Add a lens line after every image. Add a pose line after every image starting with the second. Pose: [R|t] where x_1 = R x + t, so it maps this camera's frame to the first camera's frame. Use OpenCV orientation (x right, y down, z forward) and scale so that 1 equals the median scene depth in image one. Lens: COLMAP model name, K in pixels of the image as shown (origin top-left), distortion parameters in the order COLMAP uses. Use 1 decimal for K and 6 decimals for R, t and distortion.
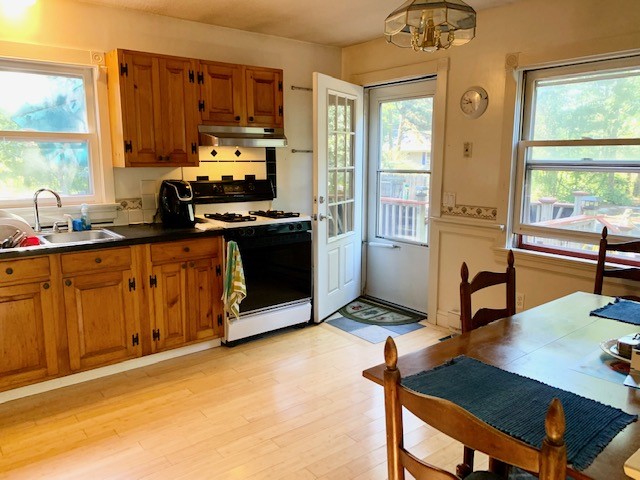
lens RADIAL K [[488.7, 0, 319.1], [0, 488.7, 239.6], [0, 0, 1]] dist [0.032244, -0.025898]
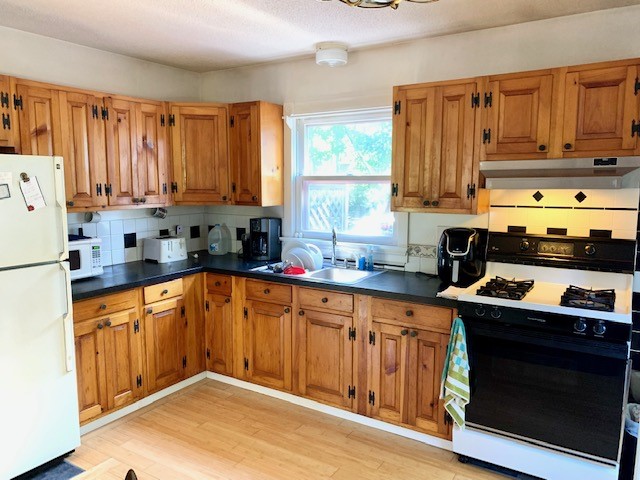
lens RADIAL K [[488.7, 0, 319.5], [0, 488.7, 238.1], [0, 0, 1]] dist [0.032244, -0.025898]
pose [[0.325069, 0.111319, -0.939116, 0.411894], [-0.160210, 0.985176, 0.061323, -0.122432], [0.932021, 0.130522, 0.338085, 0.524238]]
